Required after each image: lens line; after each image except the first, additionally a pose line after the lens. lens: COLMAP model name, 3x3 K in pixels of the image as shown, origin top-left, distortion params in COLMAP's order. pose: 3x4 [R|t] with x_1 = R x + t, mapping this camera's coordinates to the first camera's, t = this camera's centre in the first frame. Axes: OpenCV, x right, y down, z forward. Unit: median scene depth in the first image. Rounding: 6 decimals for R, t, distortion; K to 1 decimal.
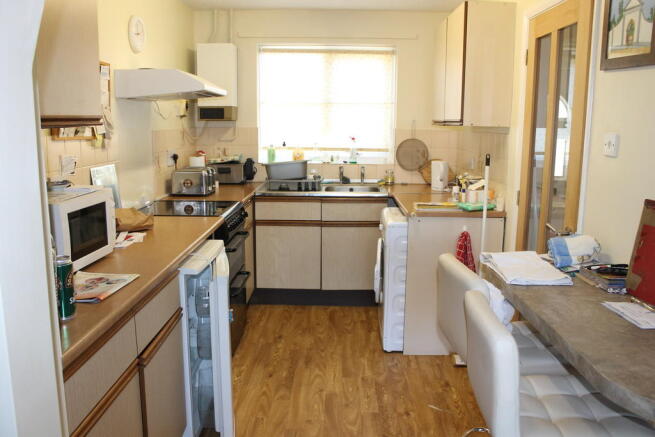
lens RADIAL K [[546.6, 0, 327.5], [0, 546.6, 218.5], [0, 0, 1]] dist [-0.113312, 0.000855]
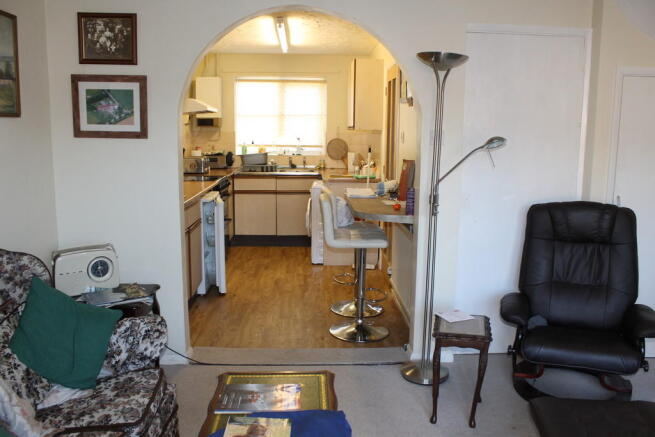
lens RADIAL K [[546.6, 0, 327.5], [0, 546.6, 218.5], [0, 0, 1]] dist [-0.113312, 0.000855]
pose [[0.998733, -0.008088, 0.049661, 0.055400], [0.008542, 0.999924, -0.008945, 0.097029], [-0.049585, 0.009358, 0.998726, -0.558352]]
